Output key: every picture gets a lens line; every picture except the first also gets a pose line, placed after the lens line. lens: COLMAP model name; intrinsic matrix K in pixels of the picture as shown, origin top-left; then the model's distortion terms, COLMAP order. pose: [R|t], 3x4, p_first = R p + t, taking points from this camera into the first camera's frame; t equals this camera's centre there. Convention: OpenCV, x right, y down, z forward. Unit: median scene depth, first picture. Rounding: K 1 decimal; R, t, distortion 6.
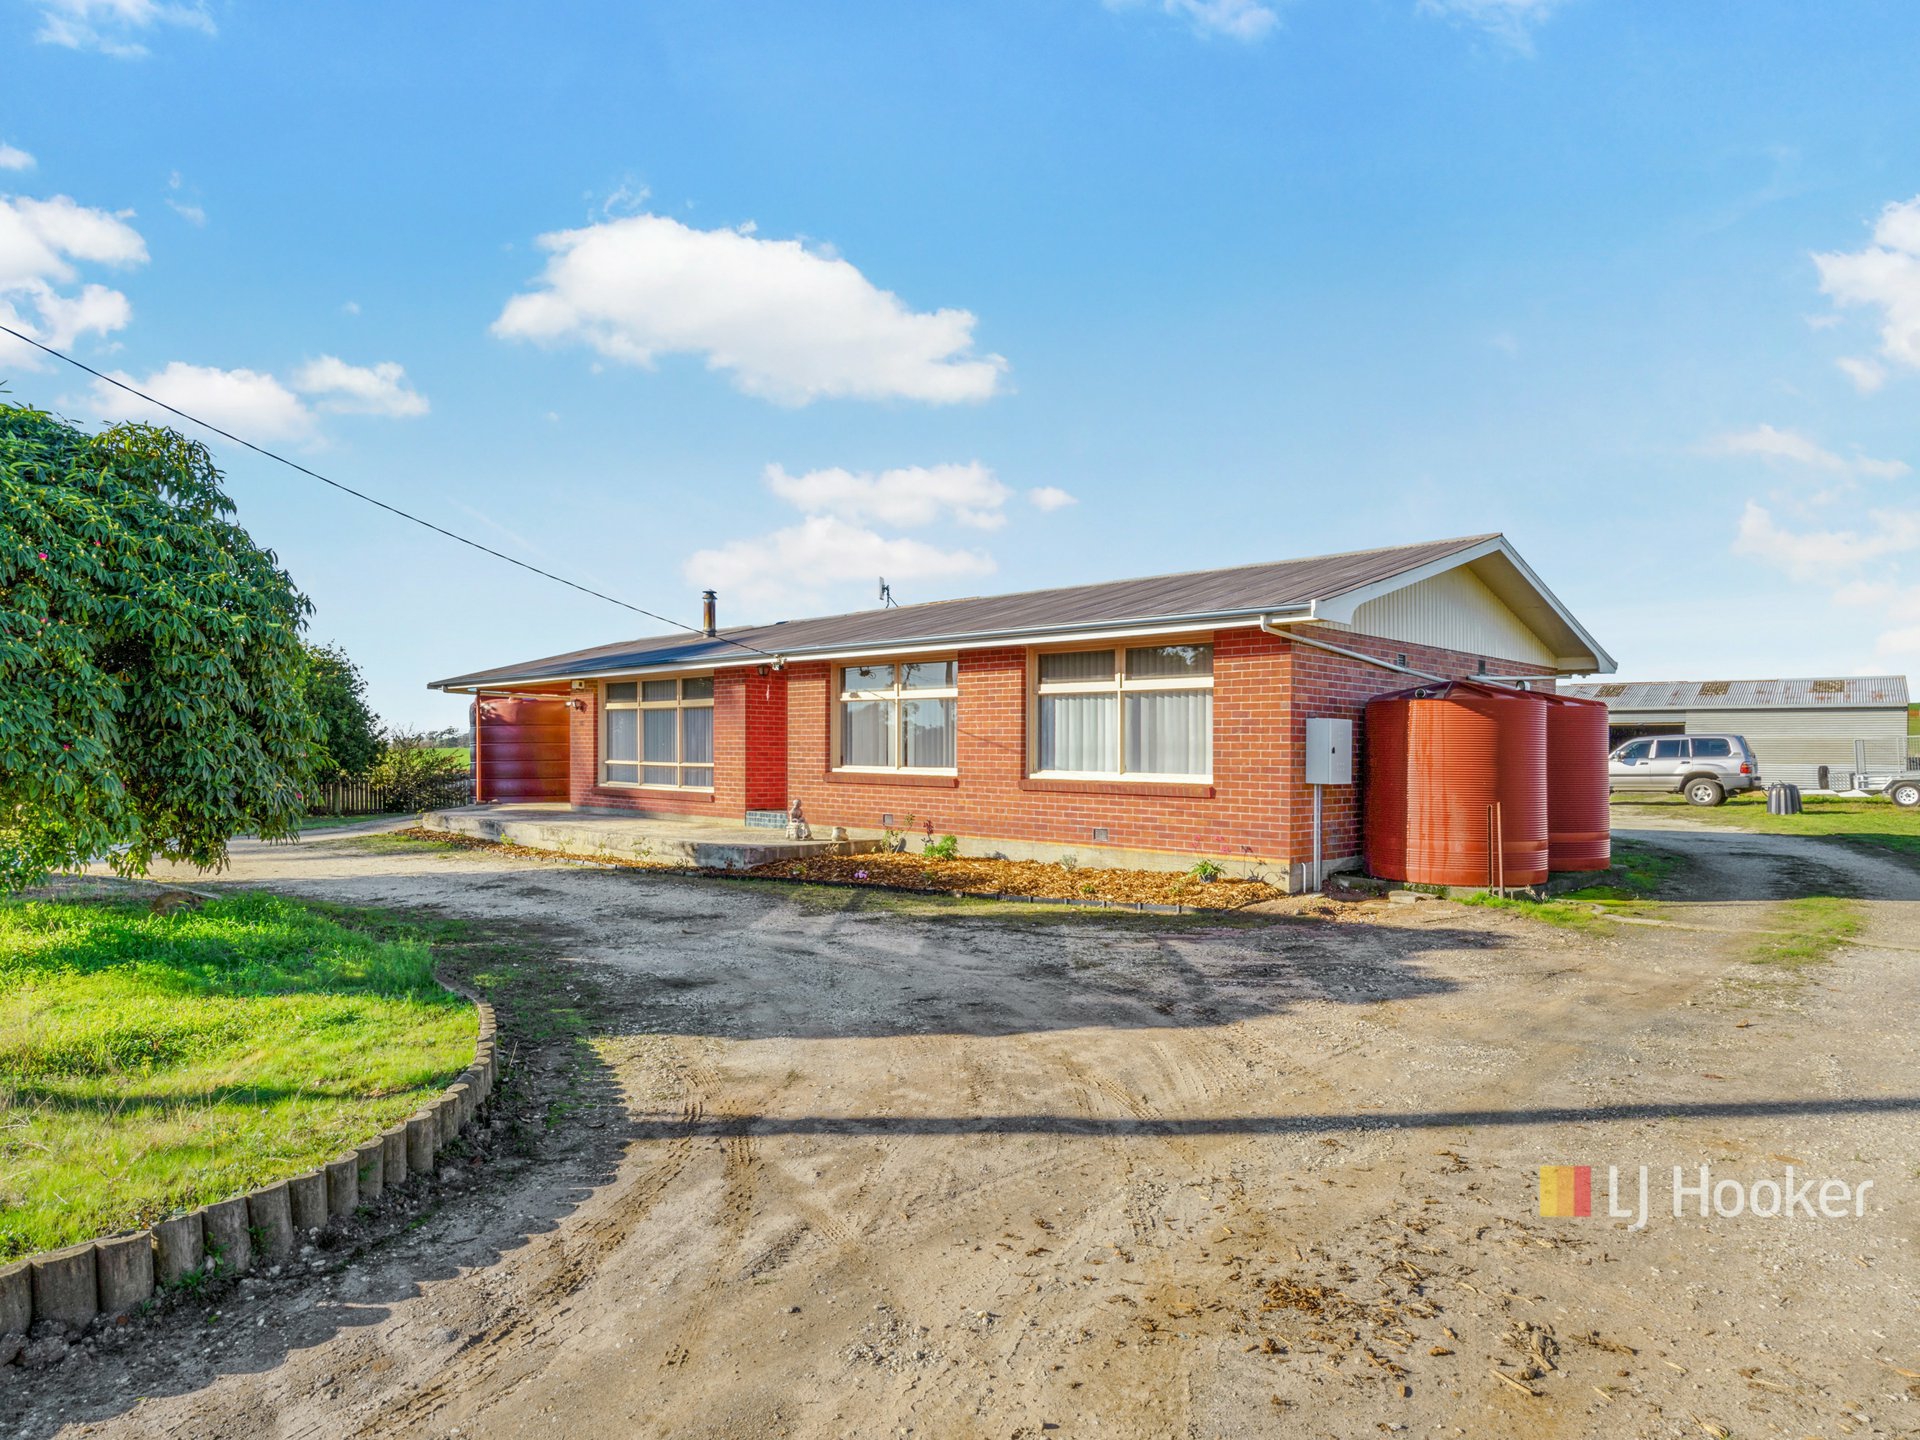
lens RADIAL K [[1124.5, 0, 955.4], [0, 1124.5, 731.3], [0, 0, 1]] dist [-0.015842, -0.000180]
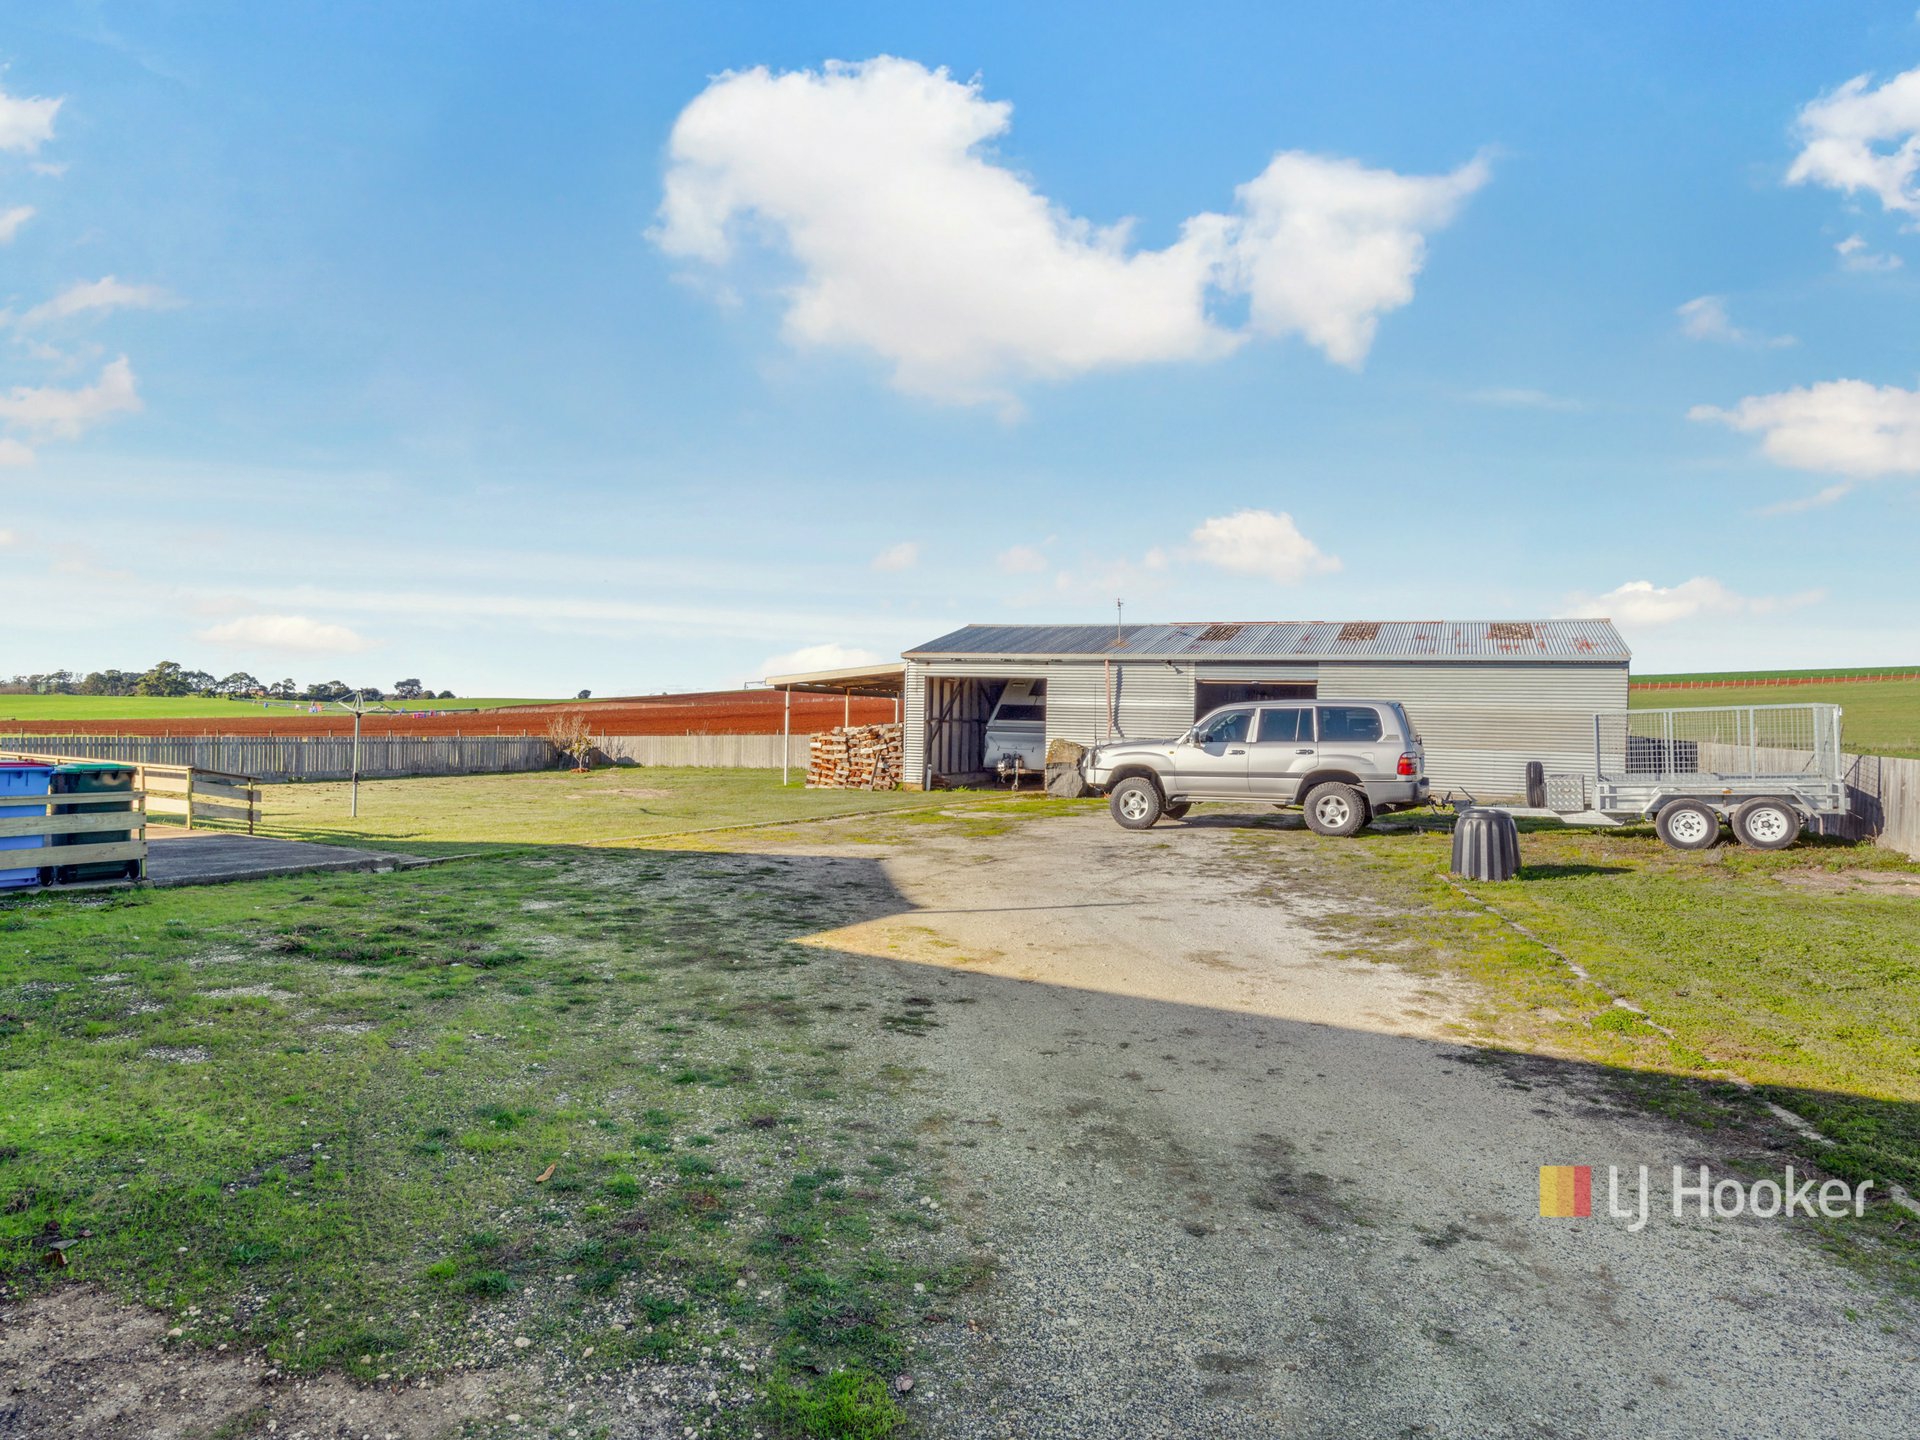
lens RADIAL K [[1124.5, 0, 965.1], [0, 1124.5, 716.2], [0, 0, 1]] dist [-0.015842, -0.000180]
pose [[0.966332, 0.012876, 0.256976, 0.355373], [-0.018954, 0.999596, 0.021190, 0.002689], [-0.256599, -0.025347, 0.966186, 0.520155]]
